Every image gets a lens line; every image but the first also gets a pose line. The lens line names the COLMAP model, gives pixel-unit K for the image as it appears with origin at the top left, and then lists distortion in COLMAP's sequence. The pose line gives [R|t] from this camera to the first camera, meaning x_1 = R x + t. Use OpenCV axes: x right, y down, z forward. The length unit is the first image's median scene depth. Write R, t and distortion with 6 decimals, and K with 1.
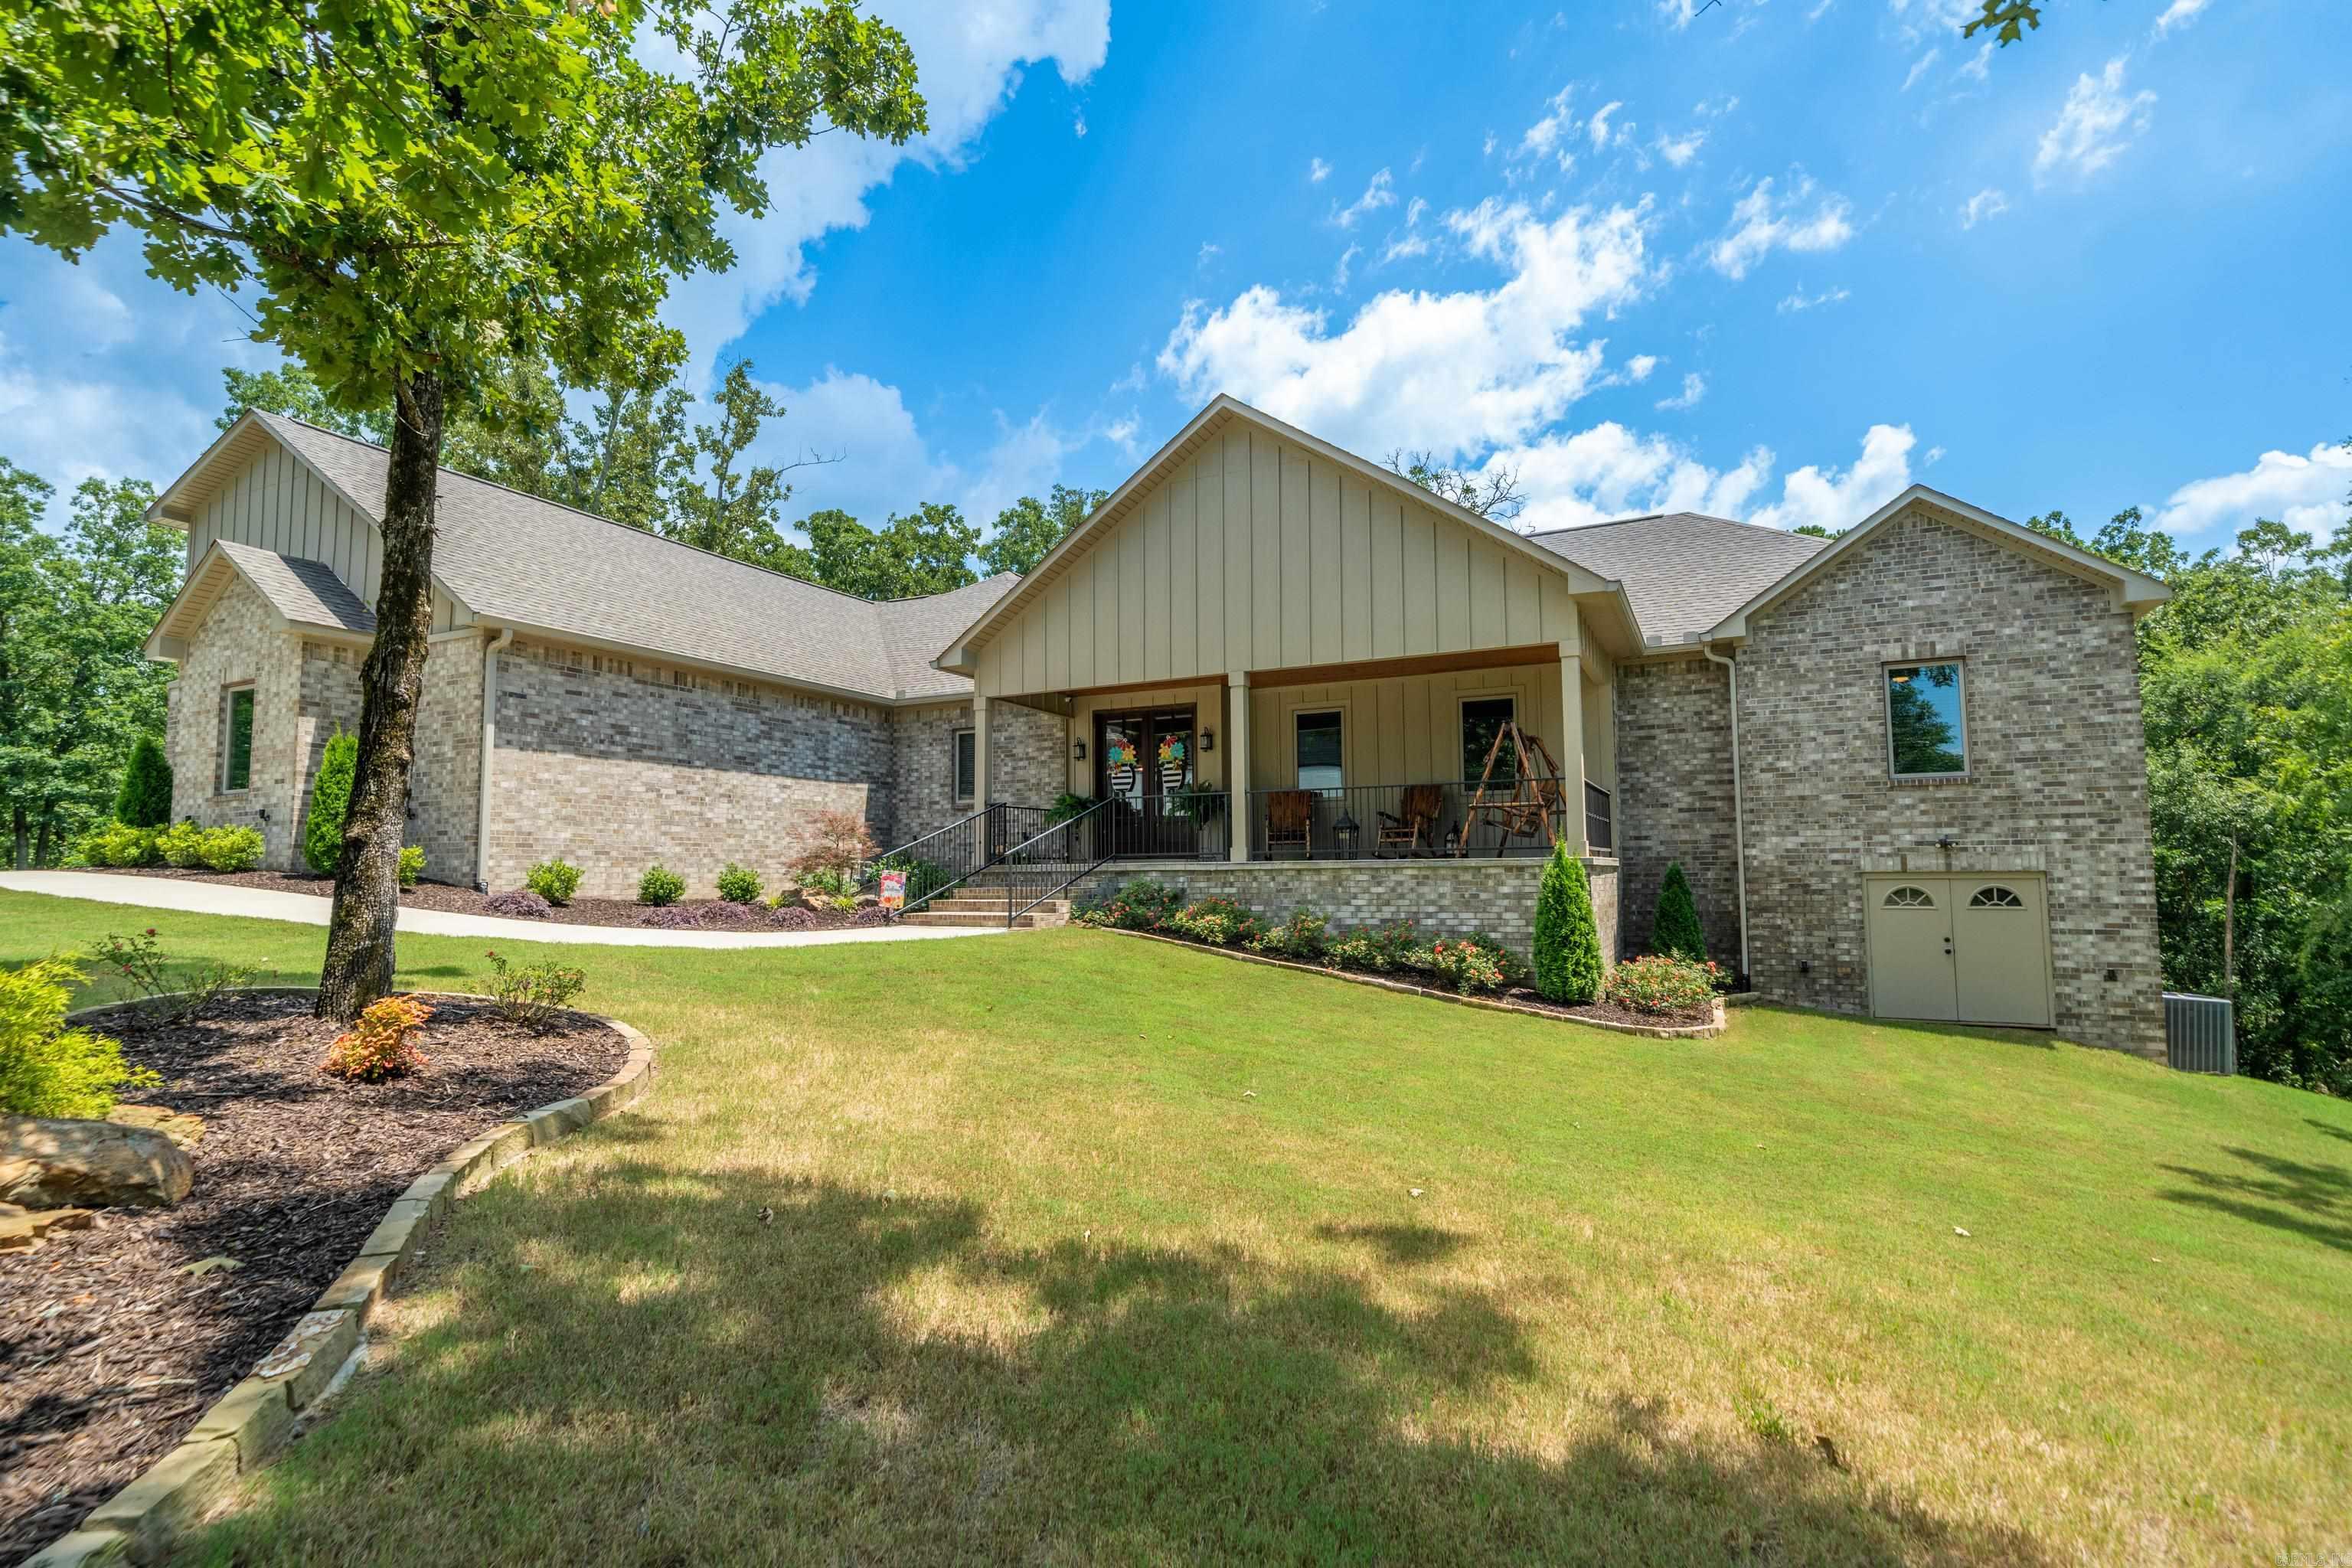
lens RADIAL K [[1110.7, 0, 1178.1], [0, 1110.7, 783.8], [0, 0, 1]] dist [-0.015091, -0.000544]
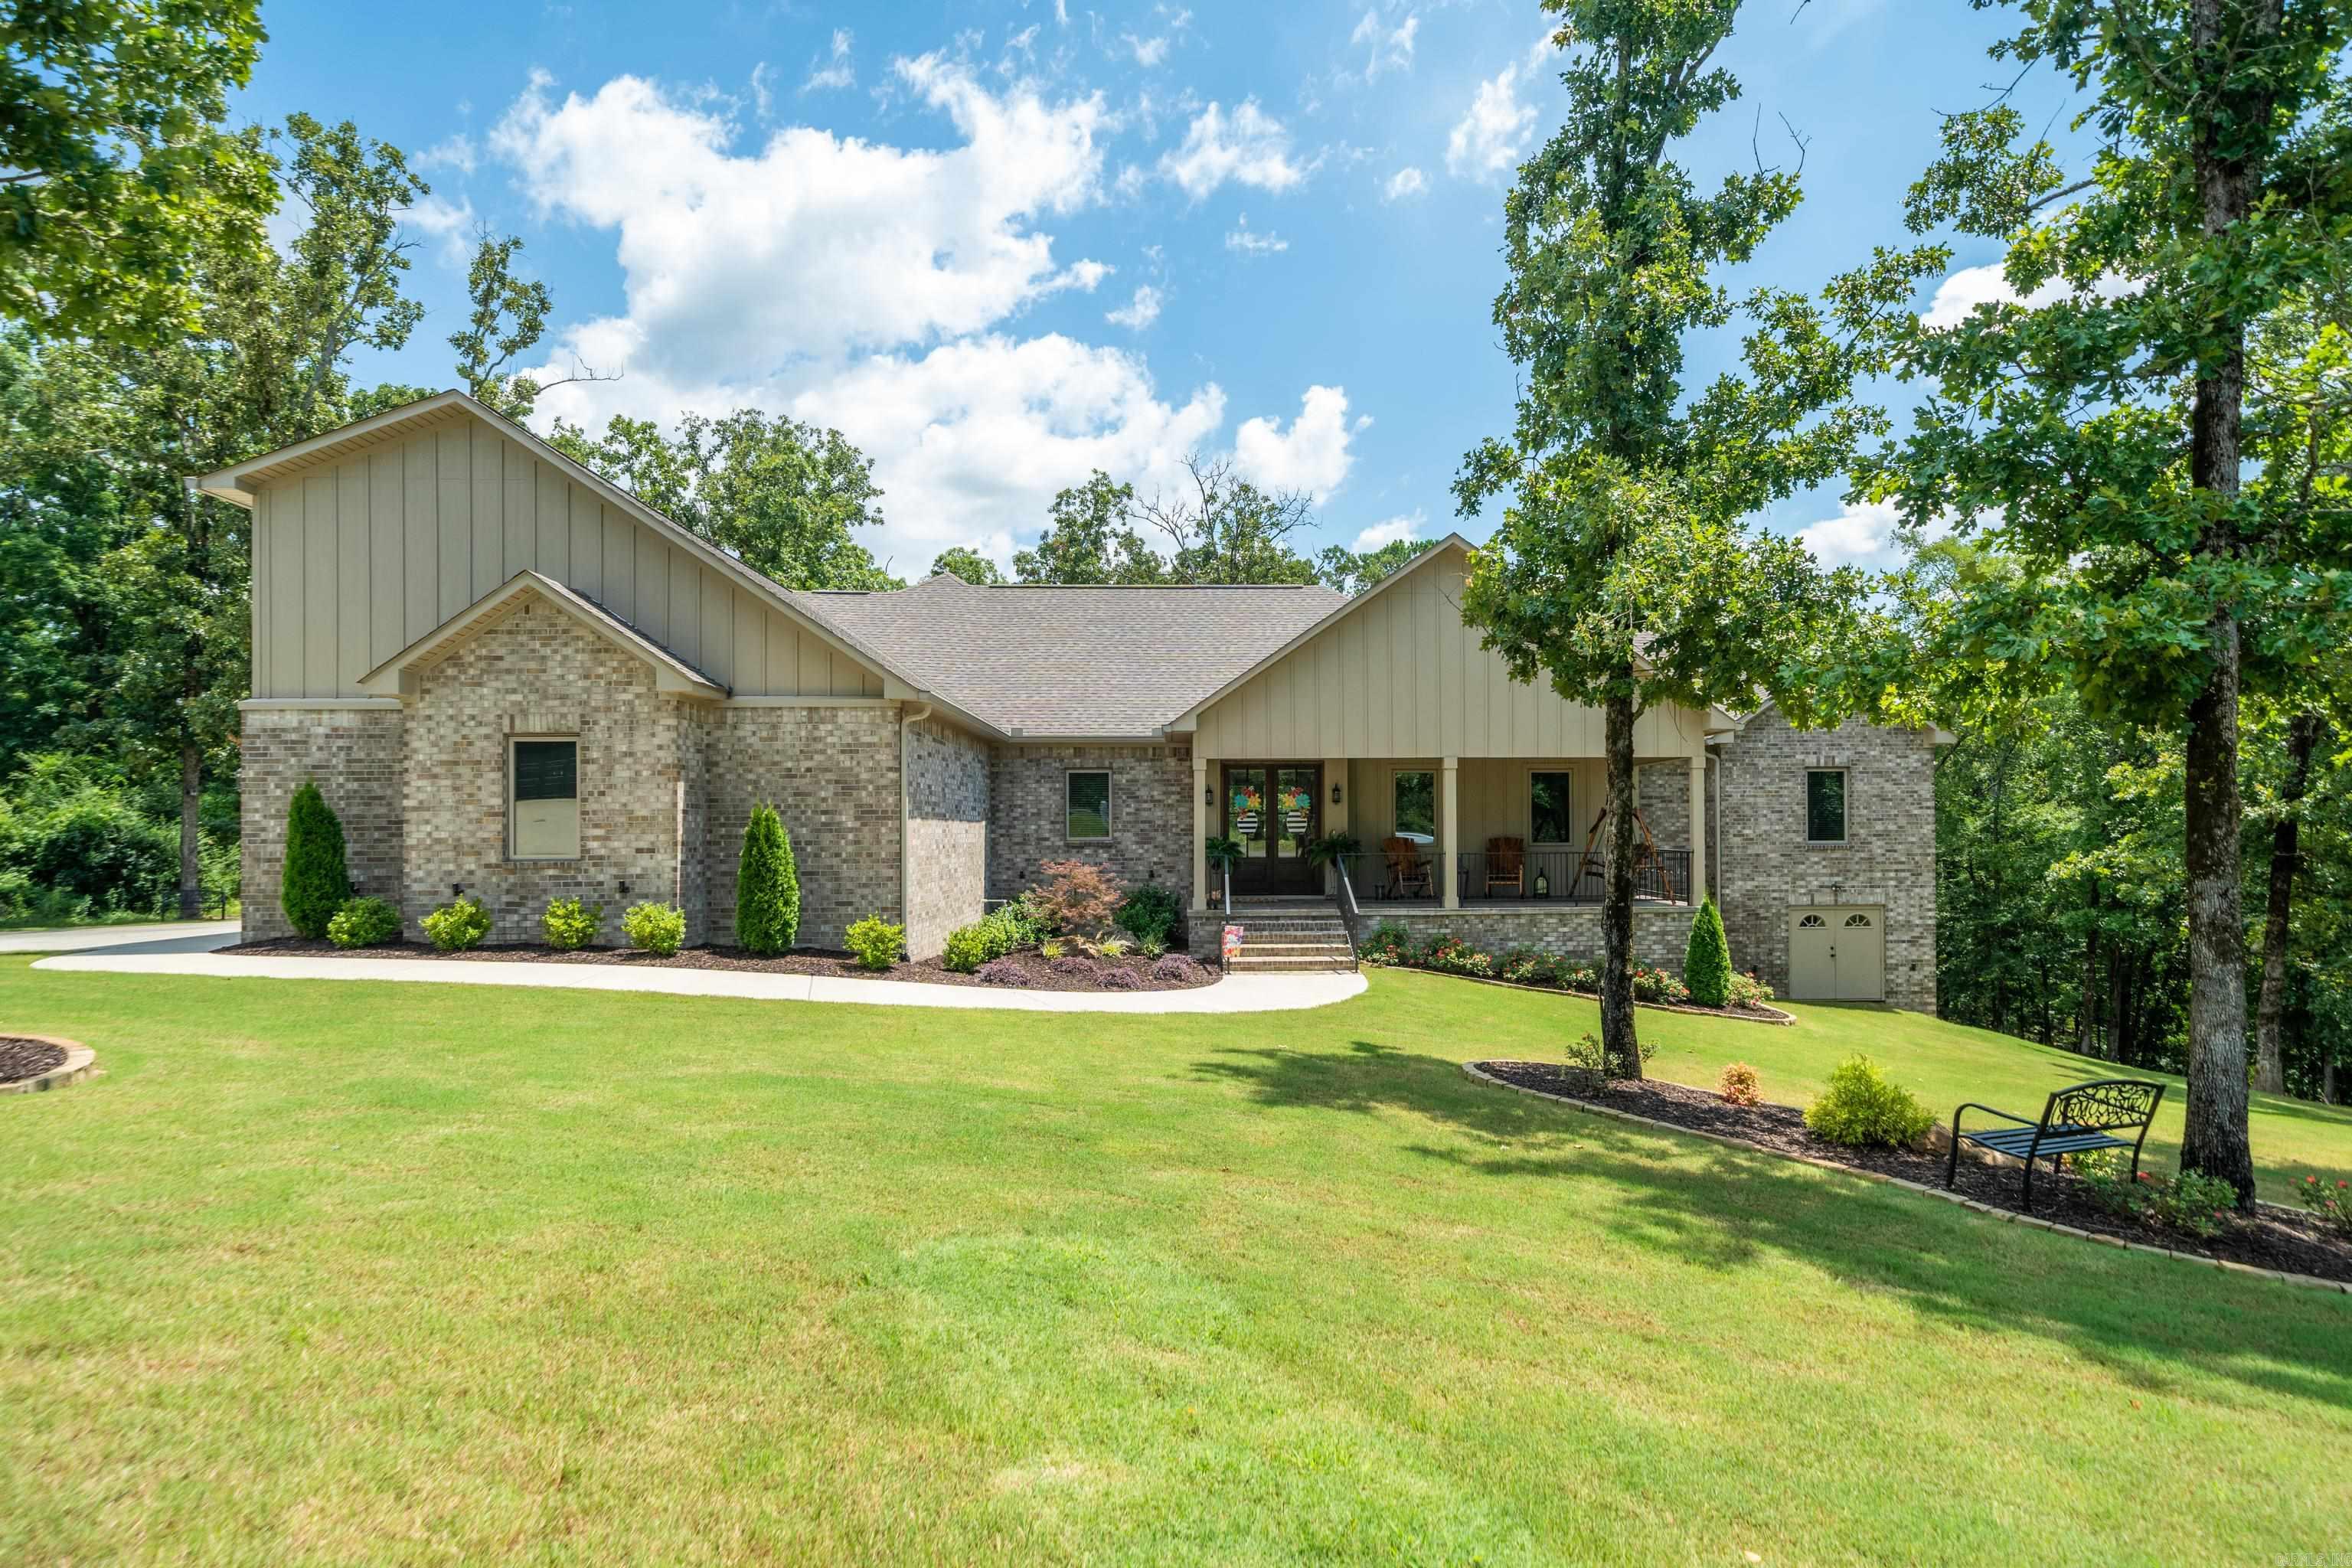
lens RADIAL K [[1300.6, 0, 1174.4], [0, 1300.6, 796.9], [0, 0, 1]] dist [-0.030612, 0.000023]
pose [[0.884437, 0.012645, 0.466488, -0.903769], [-0.040263, 0.997973, 0.049286, -0.115138], [-0.464919, -0.062372, 0.883154, -0.156753]]
